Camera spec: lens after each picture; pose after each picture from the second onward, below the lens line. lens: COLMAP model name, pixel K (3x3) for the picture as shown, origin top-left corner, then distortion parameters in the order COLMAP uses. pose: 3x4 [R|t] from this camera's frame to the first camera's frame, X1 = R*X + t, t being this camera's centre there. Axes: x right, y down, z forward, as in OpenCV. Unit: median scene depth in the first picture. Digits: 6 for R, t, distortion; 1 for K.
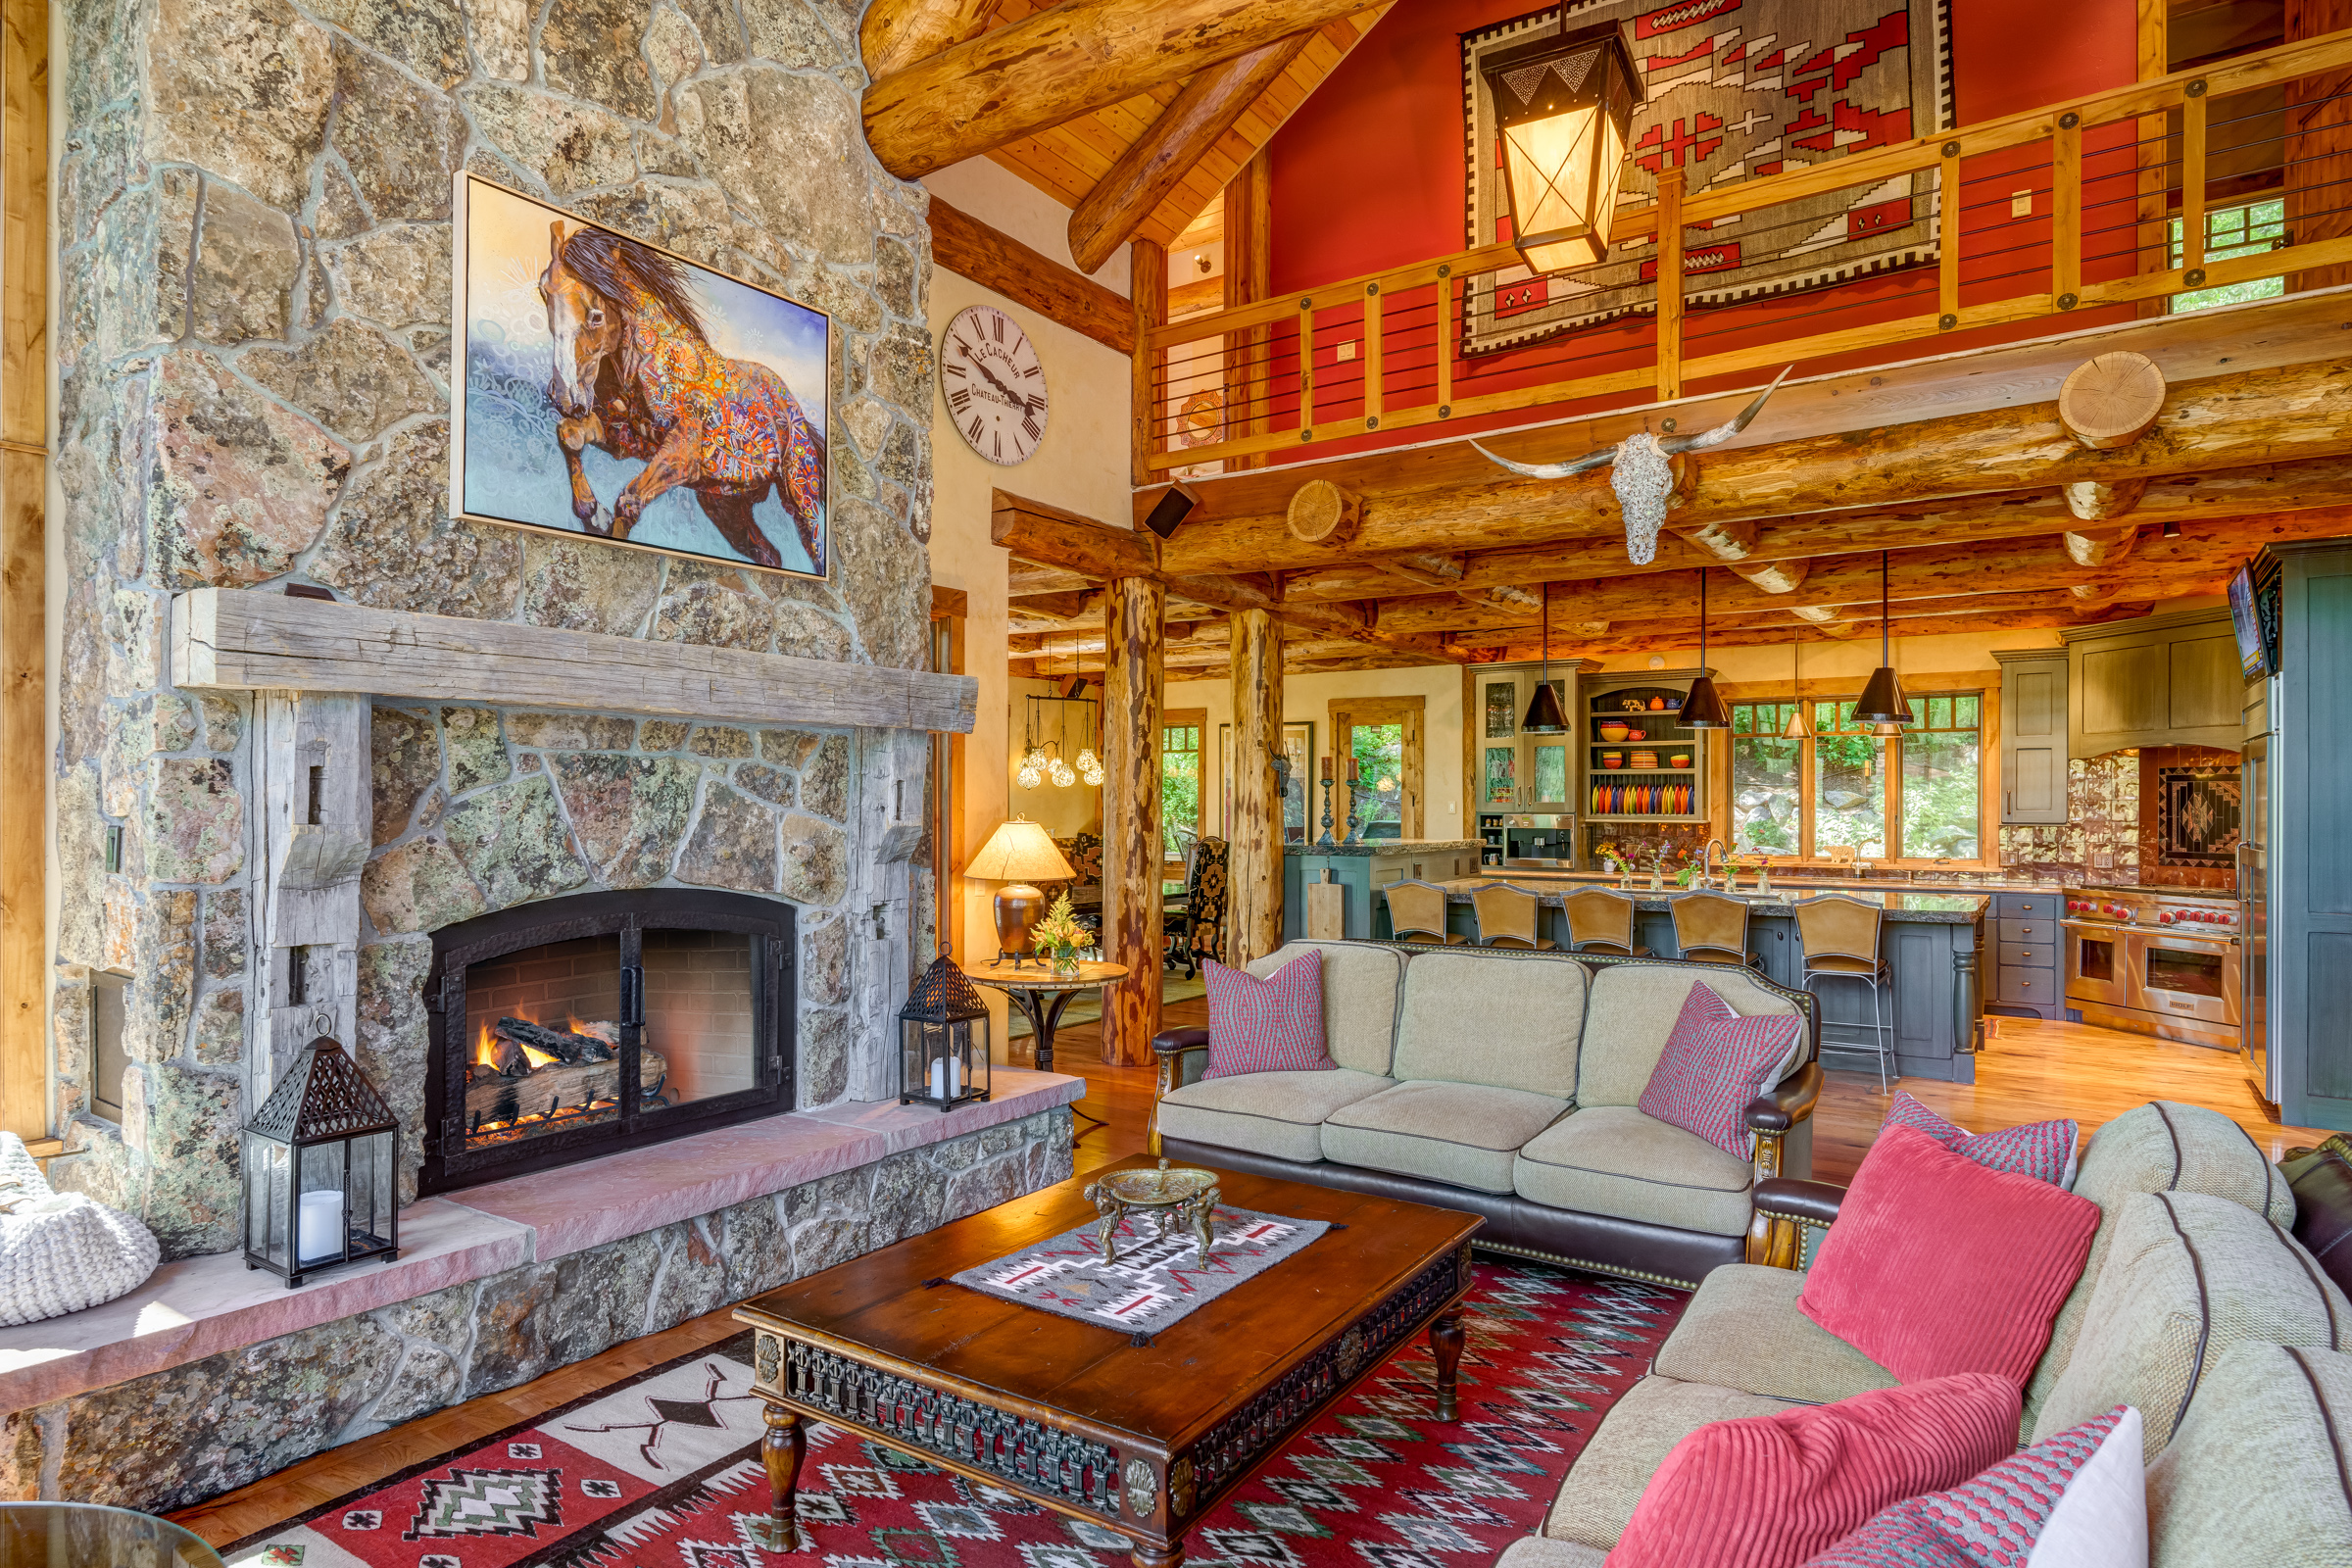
lens RADIAL K [[1249.7, 0, 1150.2], [0, 1249.7, 808.6], [0, 0, 1]] dist [0.004237, 0.000090]
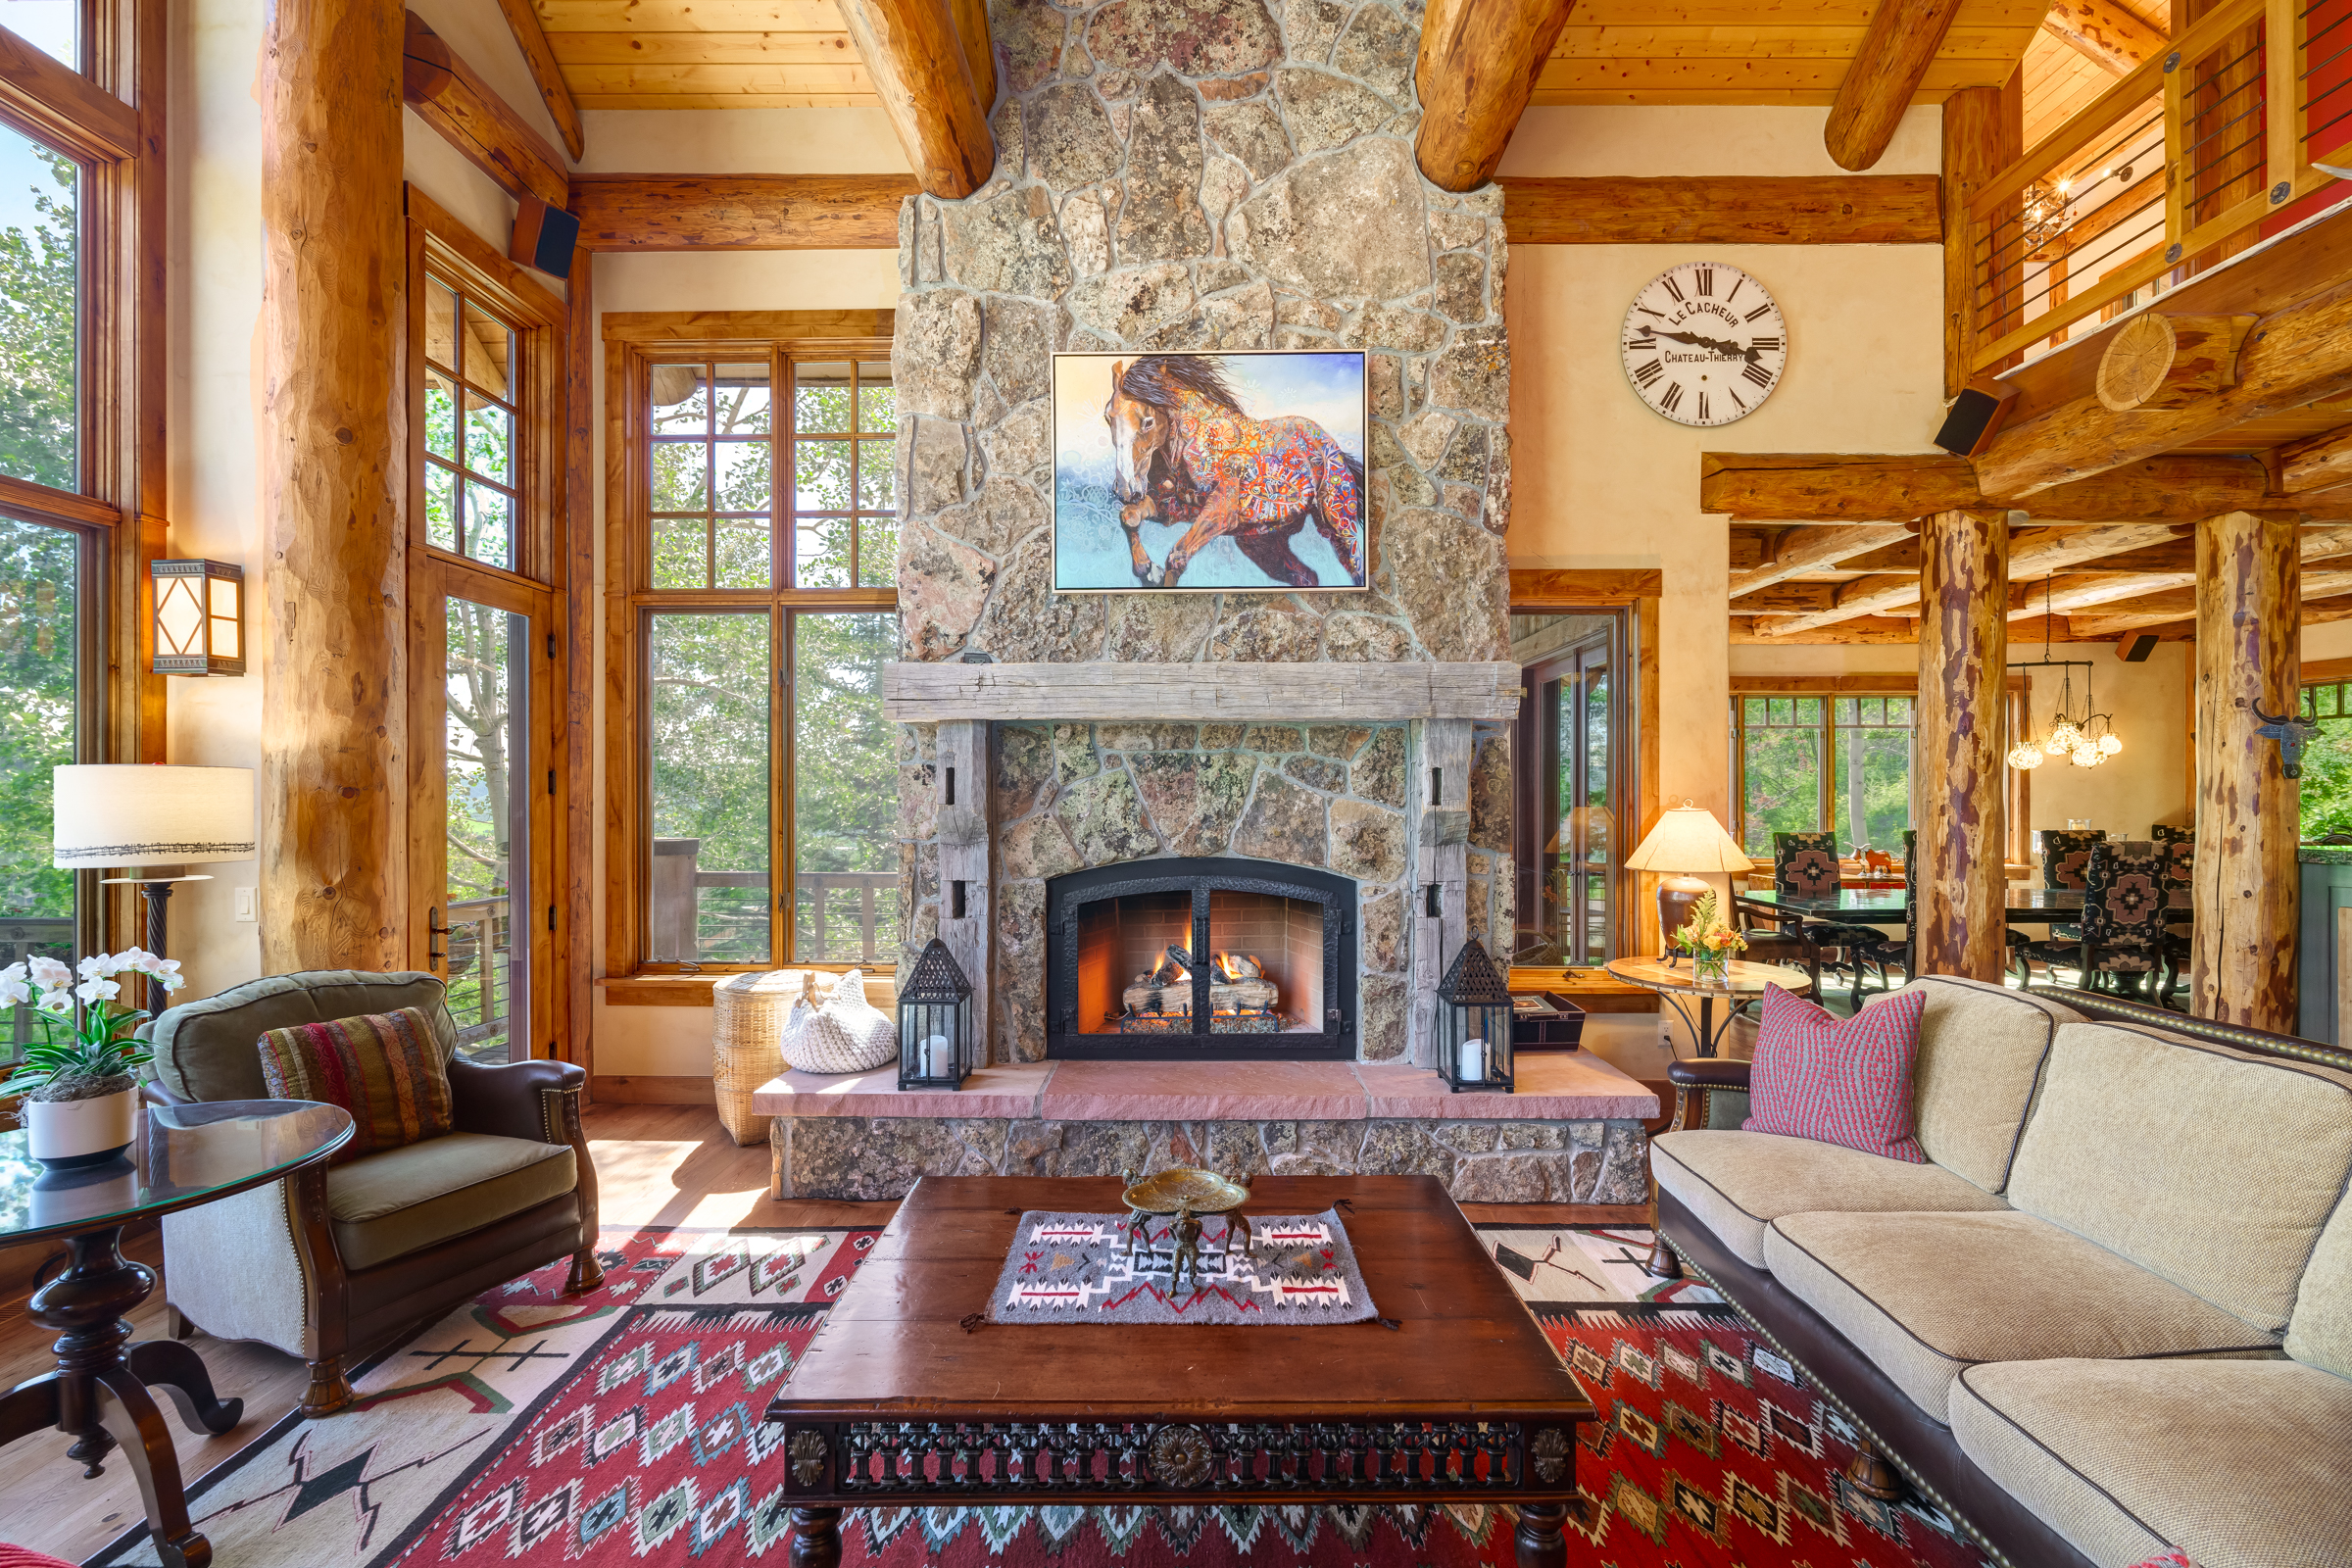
lens RADIAL K [[1034.3, 0, 1213.1], [0, 1034.3, 796.8], [0, 0, 1]] dist [-0.004258, 0.000863]
pose [[0.585126, 0.001747, -0.810940, 0.452496], [-0.000222, 0.999998, 0.001994, 0.000131], [0.810942, -0.000987, 0.585126, 0.388917]]
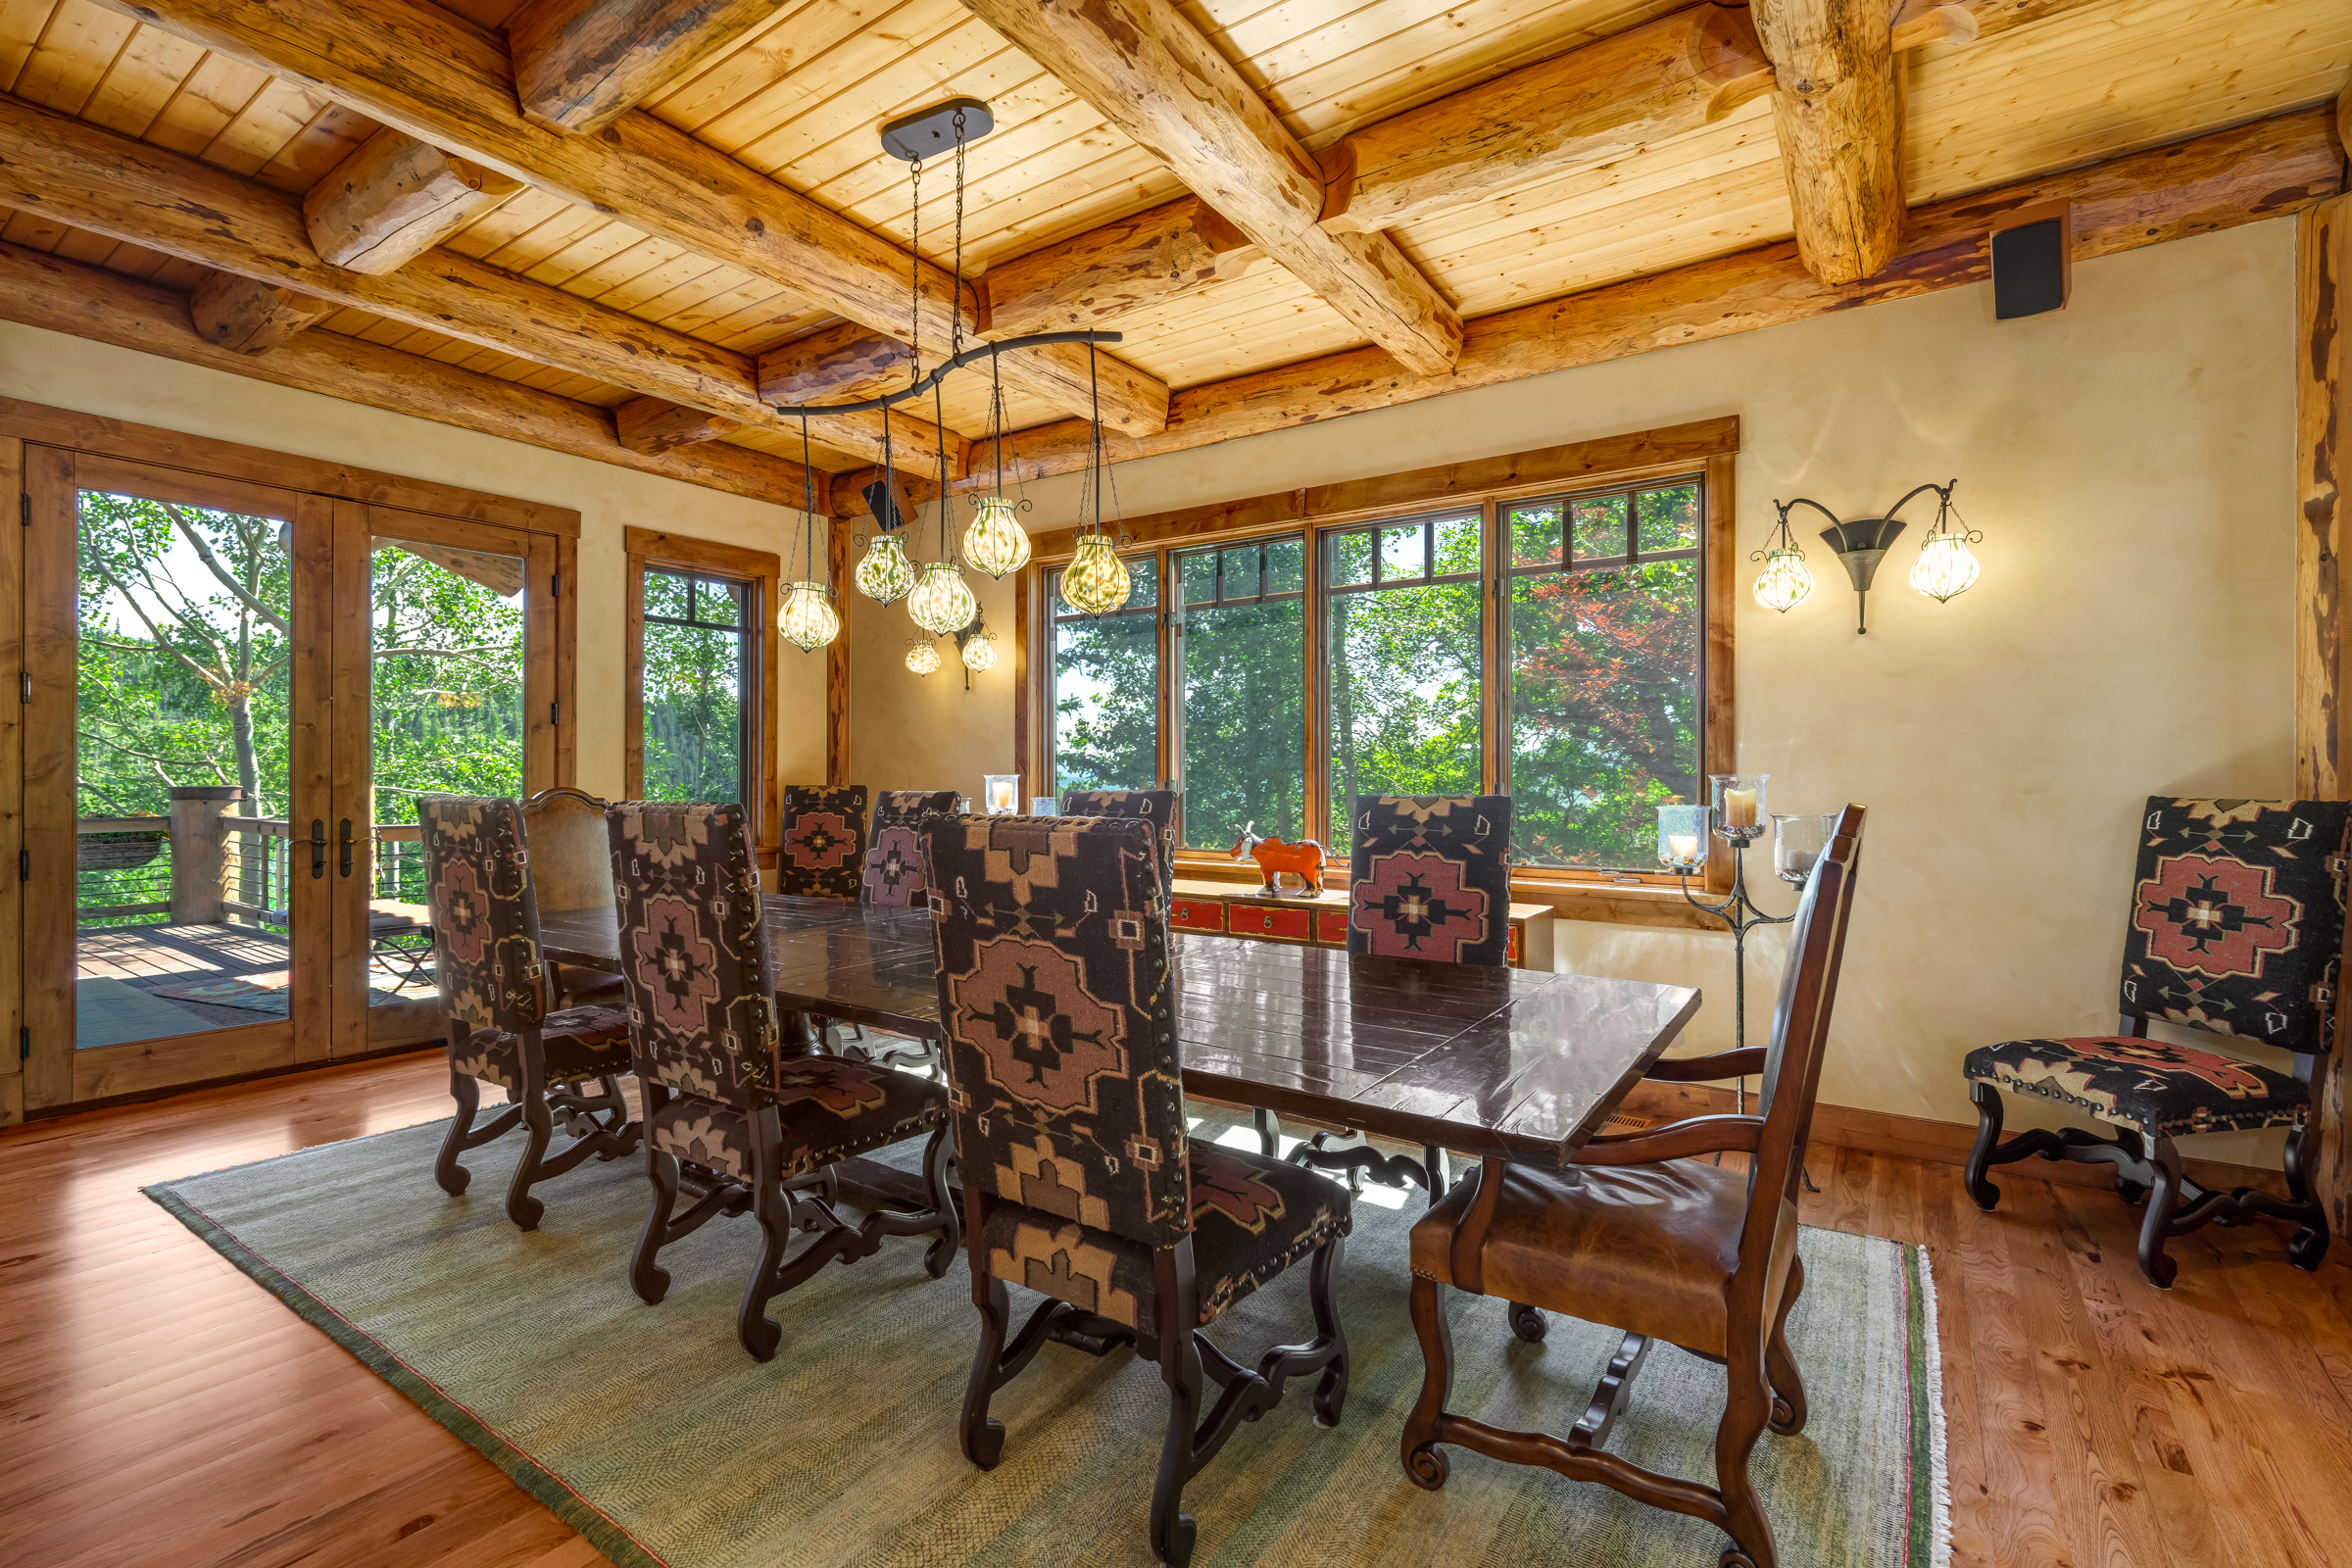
lens RADIAL K [[1034.3, 0, 1207.6], [0, 1034.3, 772.5], [0, 0, 1]] dist [-0.004258, 0.000863]
pose [[0.040307, 0.003629, -0.999181, 0.566380], [-0.009681, 0.999948, 0.003241, 0.054859], [0.999140, 0.009542, 0.040340, 2.825668]]
